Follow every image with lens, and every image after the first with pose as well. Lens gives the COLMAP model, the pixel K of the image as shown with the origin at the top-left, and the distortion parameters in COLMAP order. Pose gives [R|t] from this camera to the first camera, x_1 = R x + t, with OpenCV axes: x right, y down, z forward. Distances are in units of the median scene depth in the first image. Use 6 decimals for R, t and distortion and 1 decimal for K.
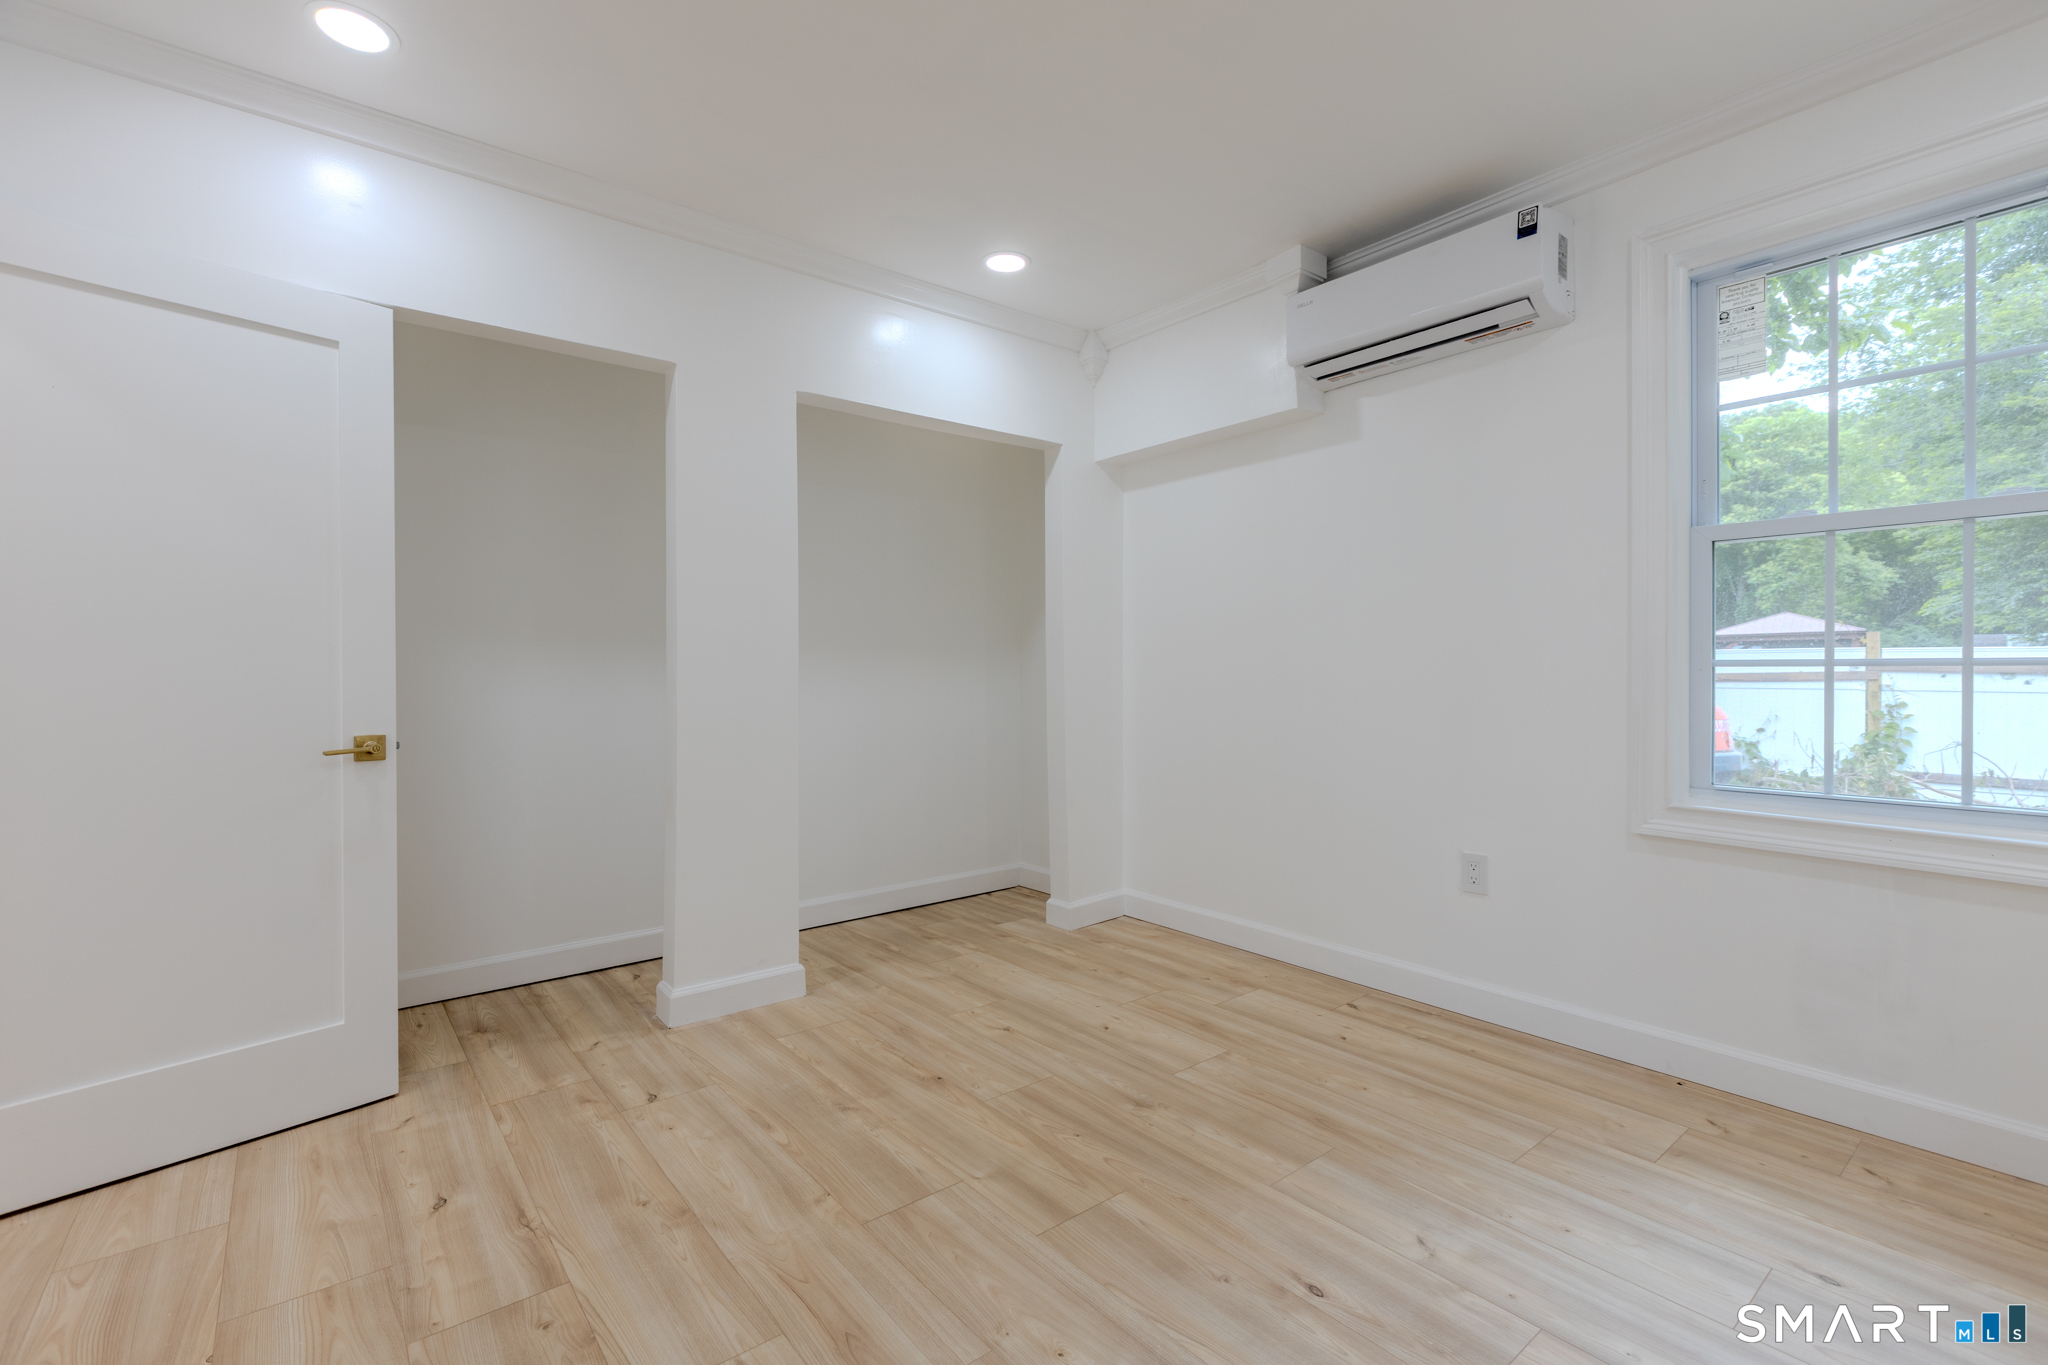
lens RADIAL K [[932.6, 0, 1022.4], [0, 932.6, 673.9], [0, 0, 1]] dist [0.003178, -0.000783]
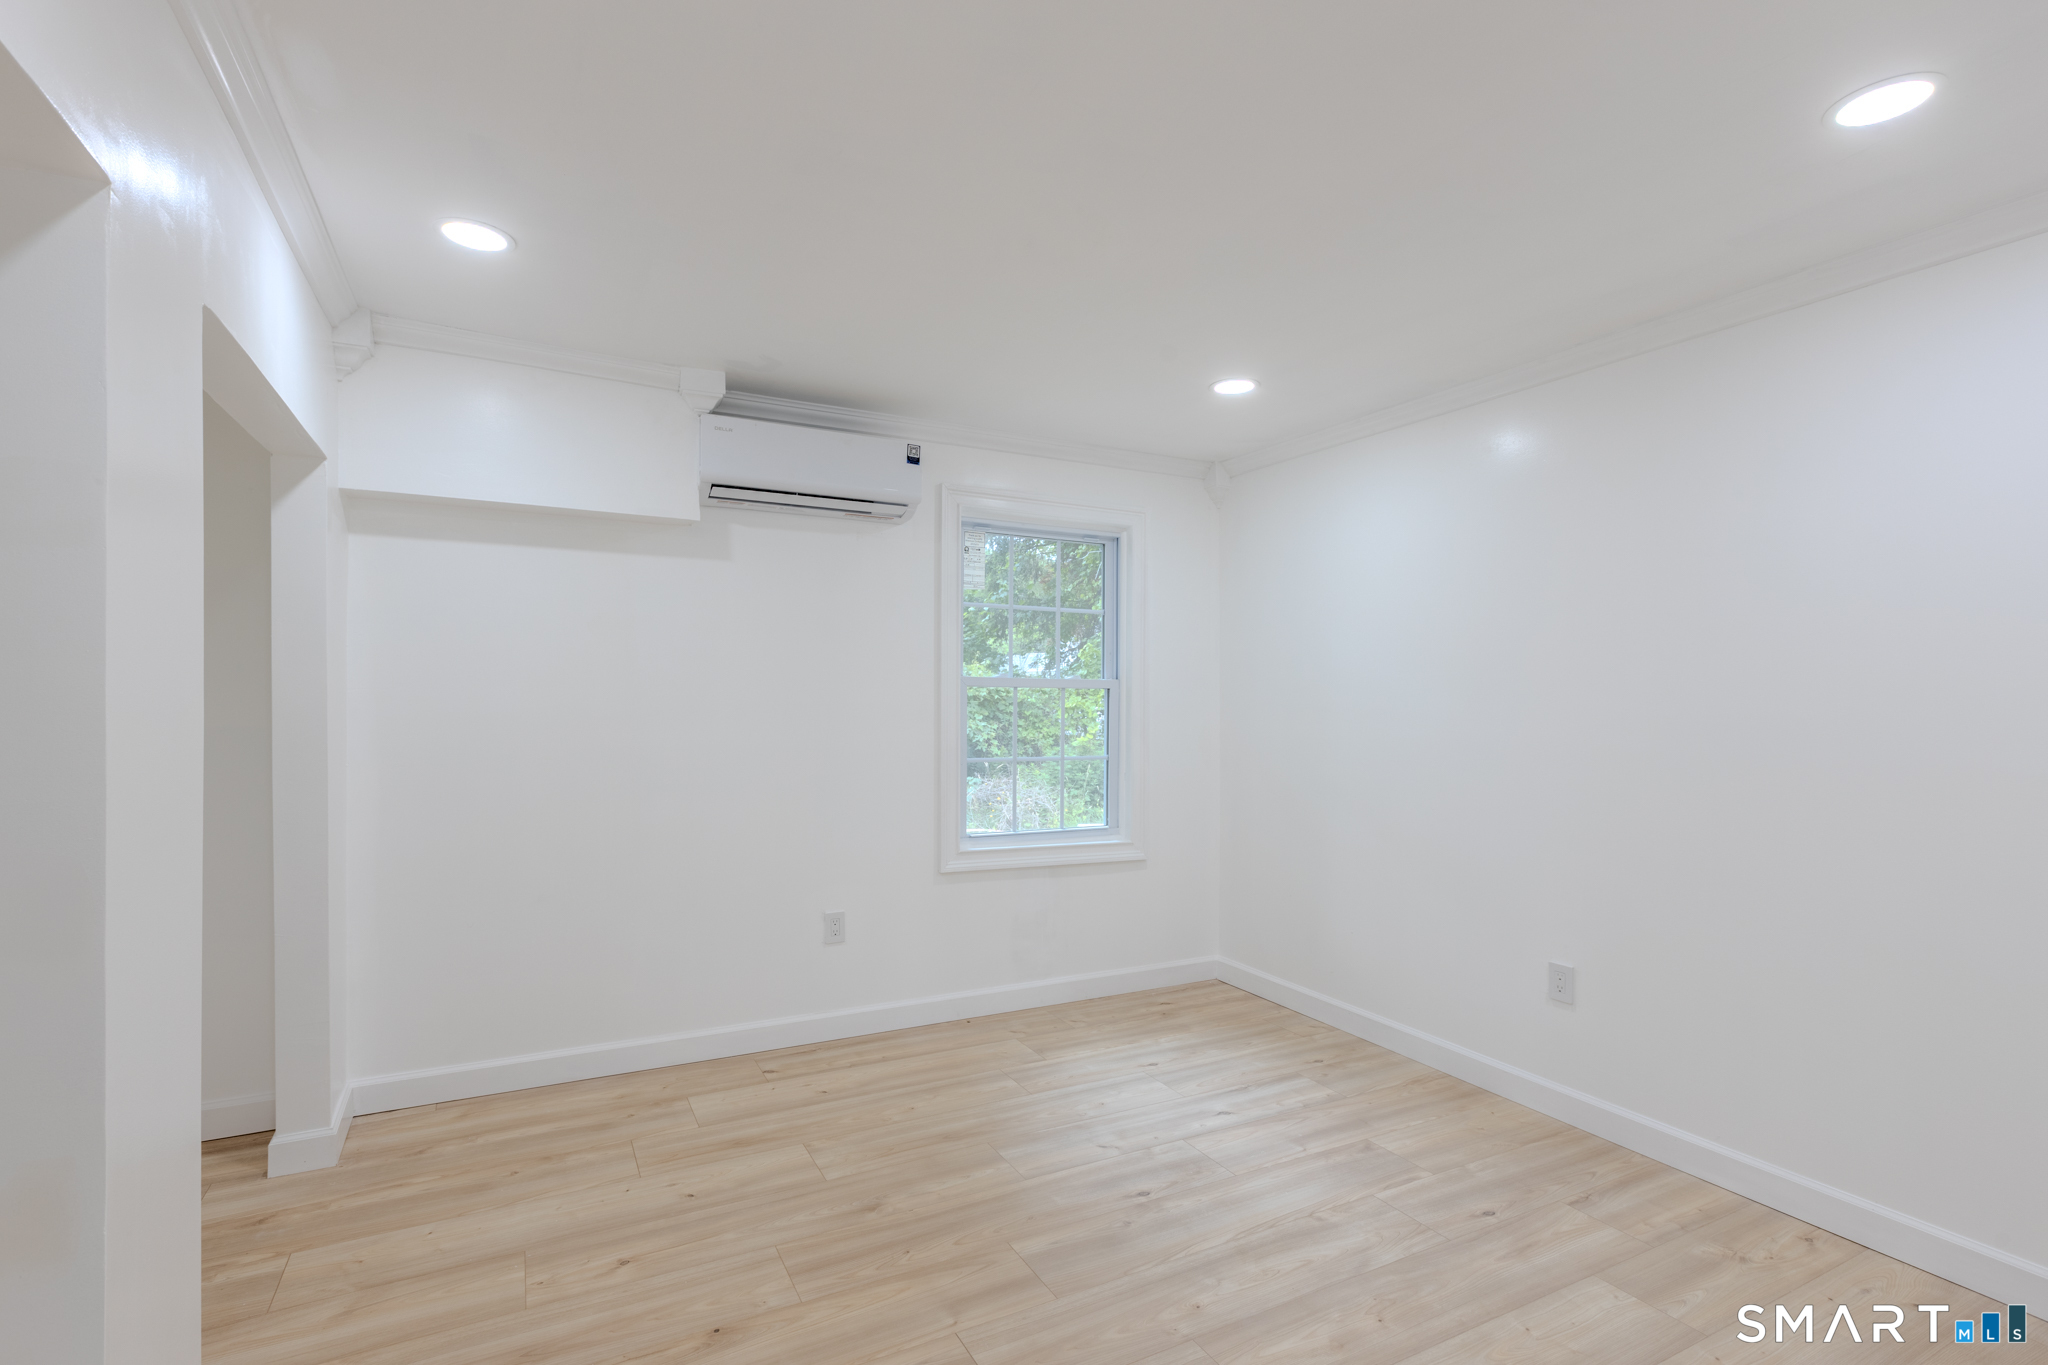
lens RADIAL K [[932.6, 0, 1005.1], [0, 932.6, 700.0], [0, 0, 1]] dist [0.003178, -0.000783]
pose [[0.194258, 0.000725, 0.980950, -0.806969], [-0.008360, 0.999965, 0.000916, -0.112921], [-0.980915, -0.008379, 0.194257, 0.580000]]
